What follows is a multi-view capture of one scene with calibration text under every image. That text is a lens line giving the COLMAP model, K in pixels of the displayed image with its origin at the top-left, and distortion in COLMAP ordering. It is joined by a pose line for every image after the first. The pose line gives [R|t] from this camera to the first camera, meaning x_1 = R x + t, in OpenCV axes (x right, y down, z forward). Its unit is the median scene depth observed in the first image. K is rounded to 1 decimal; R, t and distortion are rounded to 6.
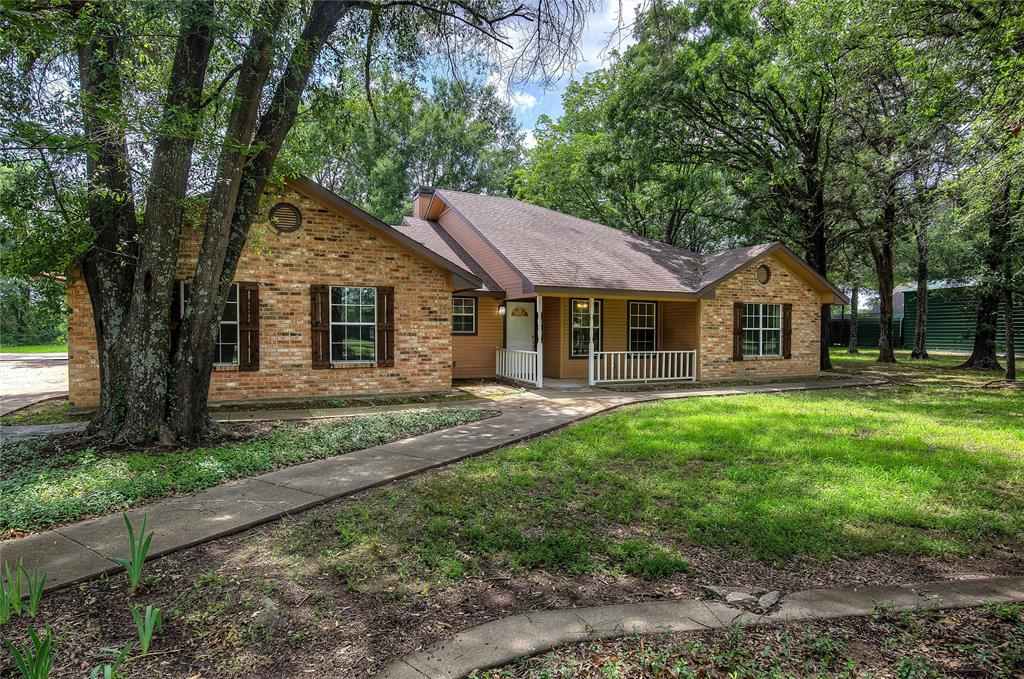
lens RADIAL K [[560.9, 0, 543.9], [0, 560.9, 338.1], [0, 0, 1]] dist [-0.017764, 0.000027]
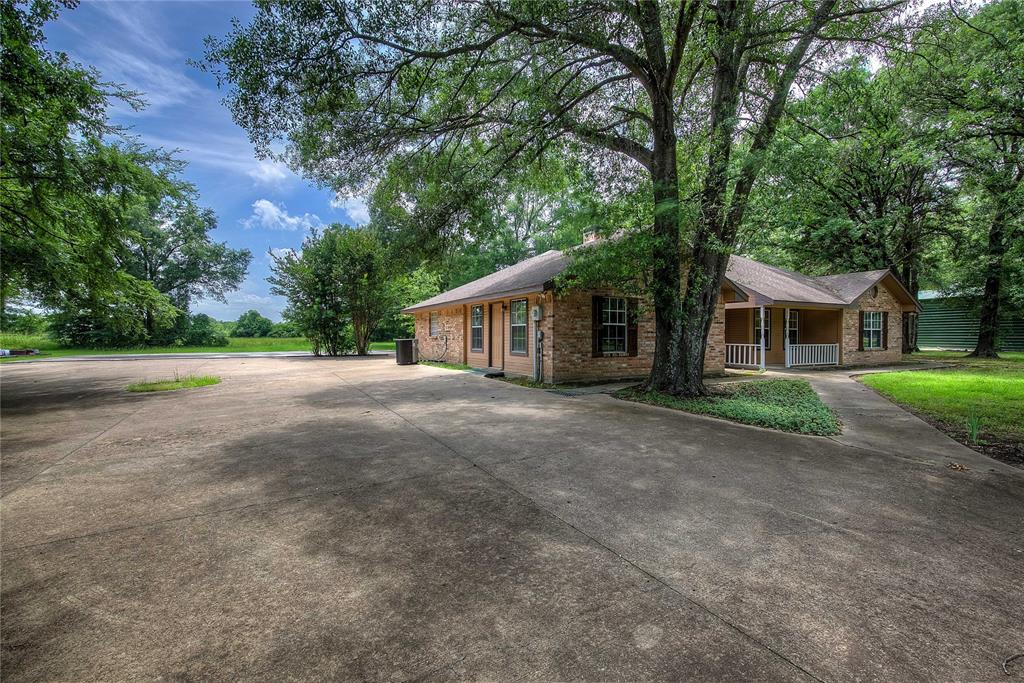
lens RADIAL K [[471.3, 0, 522.0], [0, 471.3, 342.1], [0, 0, 1]] dist [-0.002203, -0.000428]
pose [[0.998727, -0.004368, 0.050253, -0.644153], [0.004273, 0.999989, 0.002006, 0.011607], [-0.050261, -0.001788, 0.998734, -0.189326]]
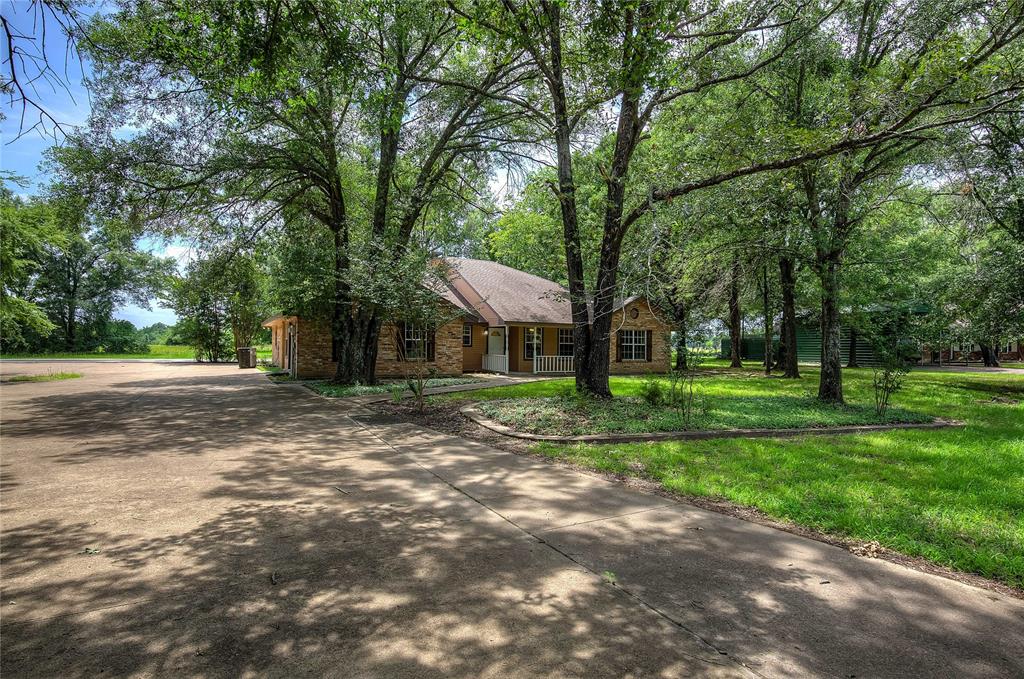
lens RADIAL K [[560.9, 0, 543.9], [0, 560.9, 338.1], [0, 0, 1]] dist [-0.017764, 0.000027]
pose [[0.998301, 0.009202, 0.057529, 0.006304], [-0.007566, 0.999562, -0.028604, 0.018321], [-0.057767, 0.028120, 0.997934, -0.834587]]
